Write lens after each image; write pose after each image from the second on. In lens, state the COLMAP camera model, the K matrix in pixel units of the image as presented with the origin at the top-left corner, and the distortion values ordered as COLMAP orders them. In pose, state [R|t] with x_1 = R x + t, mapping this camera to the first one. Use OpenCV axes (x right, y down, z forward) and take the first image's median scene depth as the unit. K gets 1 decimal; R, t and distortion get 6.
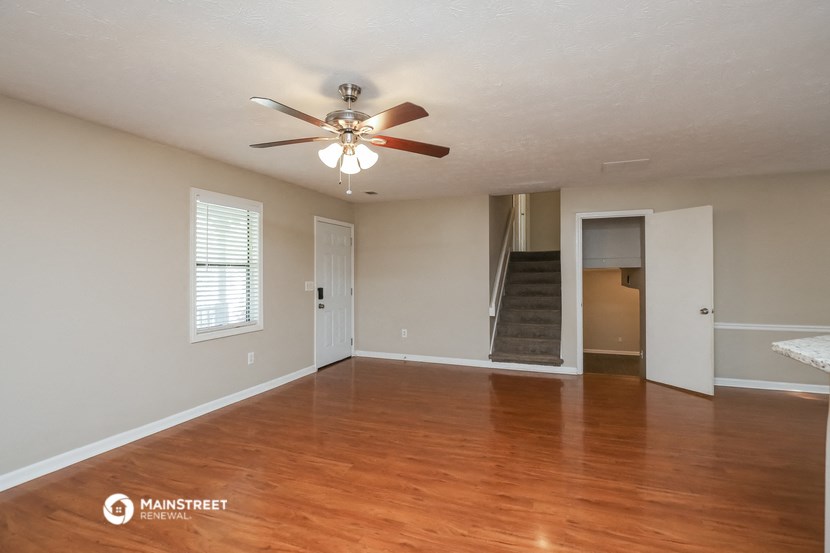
lens RADIAL K [[409.5, 0, 412.6], [0, 409.5, 270.9], [0, 0, 1]] dist [-0.013875, -0.000667]
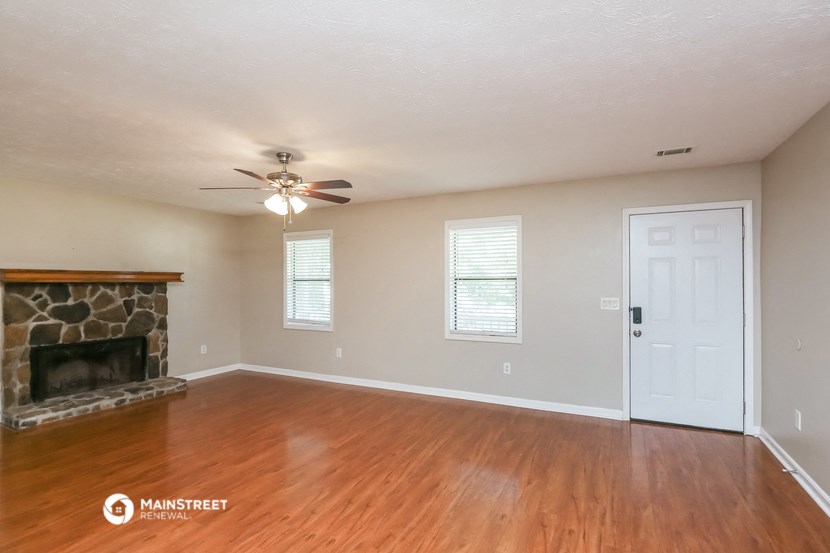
lens RADIAL K [[404.9, 0, 413.2], [0, 404.9, 282.7], [0, 0, 1]] dist [-0.013111, -0.000394]
pose [[-0.085952, -0.002411, -0.996296, 0.888853], [0.004084, 0.999988, -0.002773, -0.003002], [0.996291, -0.004307, -0.085941, 1.169242]]
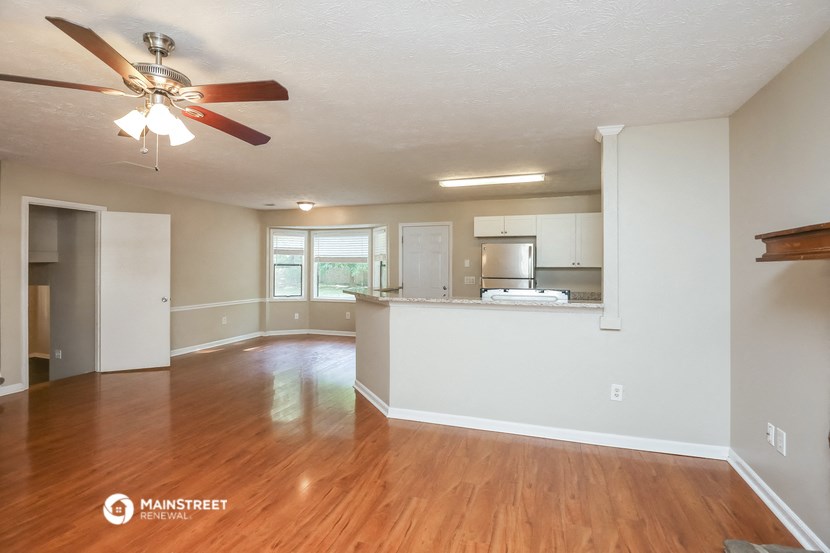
lens RADIAL K [[409.5, 0, 412.6], [0, 409.5, 270.9], [0, 0, 1]] dist [-0.013875, -0.000667]
pose [[-0.042001, -0.003879, 0.999110, -0.723650], [-0.006370, 0.999973, 0.003615, 0.003960], [-0.999097, -0.006212, -0.042024, 0.399643]]
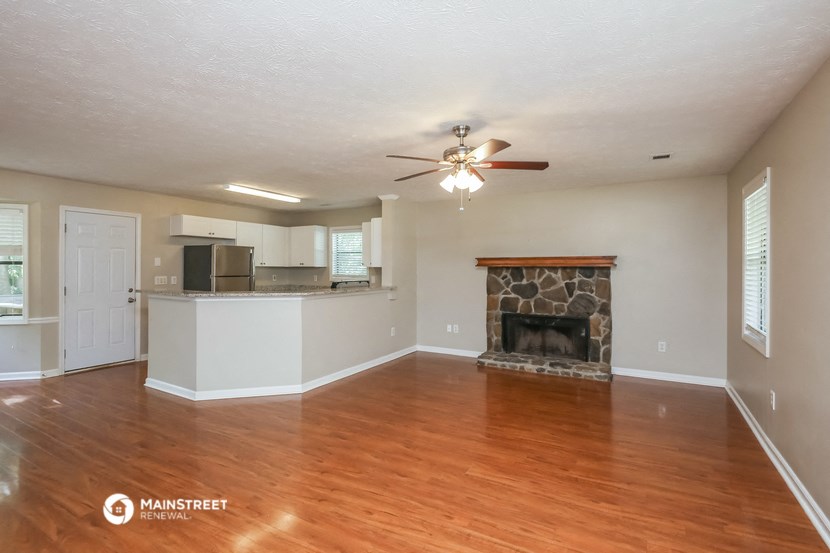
lens RADIAL K [[404.9, 0, 413.2], [0, 404.9, 282.7], [0, 0, 1]] dist [-0.013111, -0.000394]
pose [[-0.990872, -0.008604, 0.134528, -0.130241], [-0.004100, 0.999423, 0.033722, 0.000404], [-0.134740, 0.032863, -0.990336, 1.703425]]
